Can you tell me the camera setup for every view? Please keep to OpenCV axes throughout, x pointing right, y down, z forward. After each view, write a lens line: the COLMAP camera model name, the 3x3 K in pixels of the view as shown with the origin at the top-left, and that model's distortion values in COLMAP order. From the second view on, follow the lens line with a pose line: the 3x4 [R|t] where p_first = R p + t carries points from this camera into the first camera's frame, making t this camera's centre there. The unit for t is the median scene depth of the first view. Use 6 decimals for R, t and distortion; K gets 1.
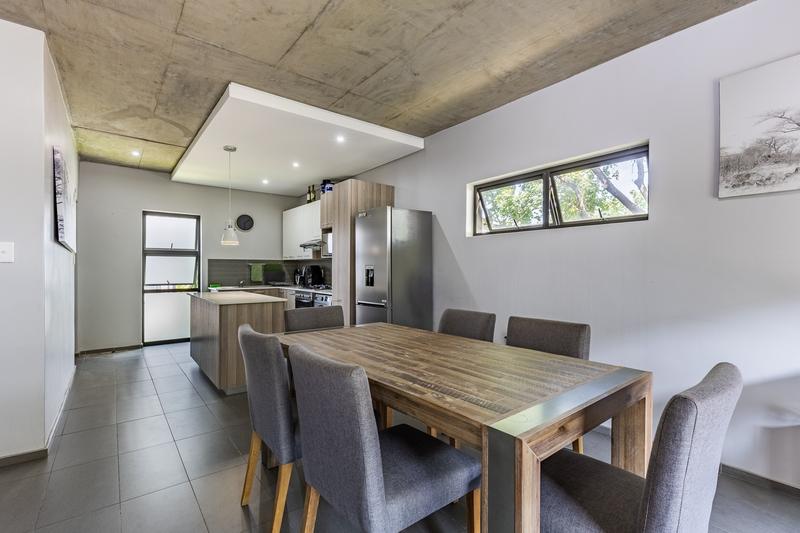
lens RADIAL K [[368.4, 0, 404.6], [0, 368.4, 271.5], [0, 0, 1]] dist [0.003421, -0.000899]
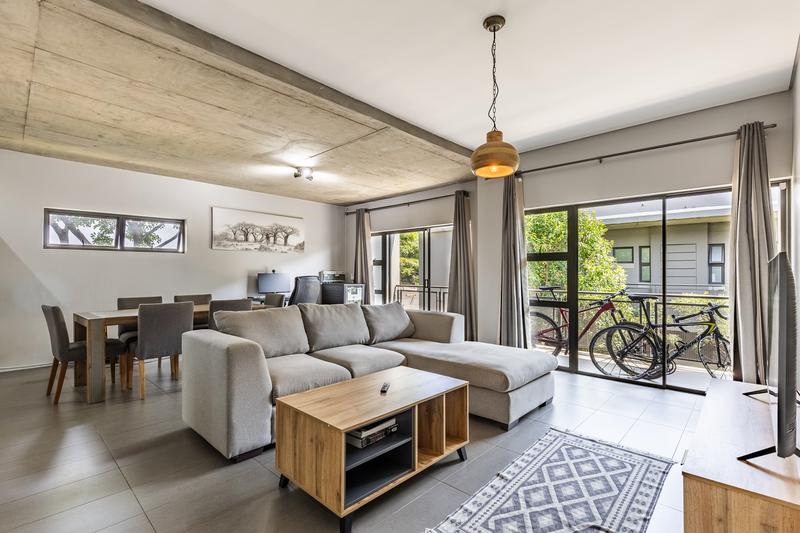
lens RADIAL K [[368.4, 0, 408.2], [0, 368.4, 269.2], [0, 0, 1]] dist [0.003421, -0.000899]
pose [[-0.152224, 0.010712, 0.988288, -1.167548], [0.008542, 0.999918, -0.009522, -0.002209], [-0.988309, 0.006993, -0.152303, -0.026544]]
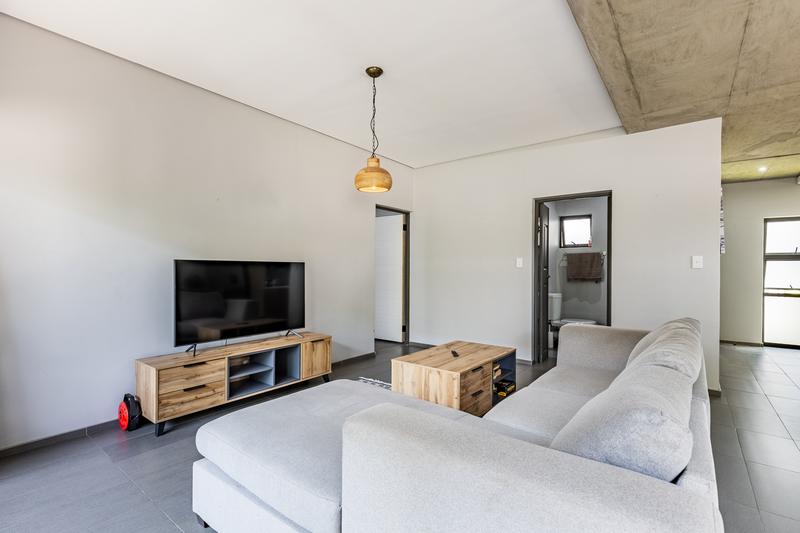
lens RADIAL K [[368.4, 0, 408.0], [0, 368.4, 270.7], [0, 0, 1]] dist [0.003421, -0.000899]
pose [[0.240361, 0.002662, -0.970680, 0.111560], [-0.014427, 0.999896, -0.000831, 0.002510], [0.970576, 0.014204, 0.240374, -0.356212]]
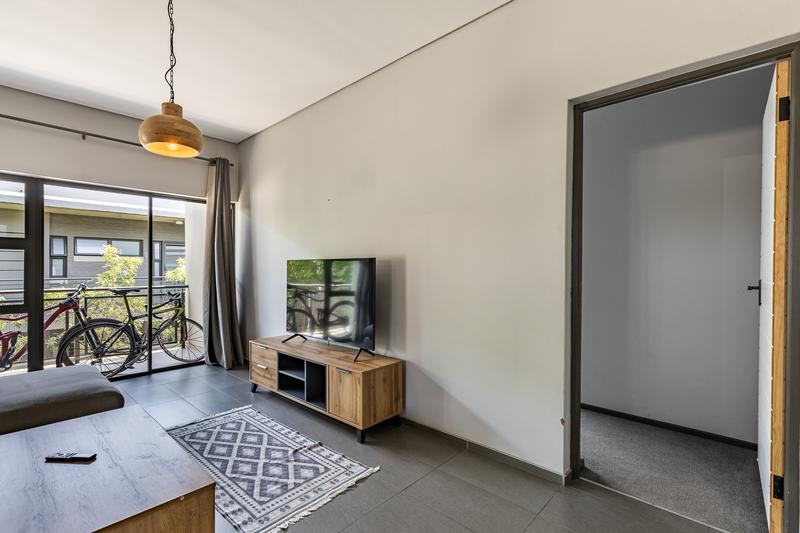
lens RADIAL K [[368.4, 0, 405.6], [0, 368.4, 266.1], [0, 0, 1]] dist [0.003421, -0.000899]
pose [[-0.985414, -0.002946, -0.170149, -0.845601], [-0.003923, 0.999978, 0.005403, -0.004381], [0.170130, 0.005992, -0.985403, 0.305129]]
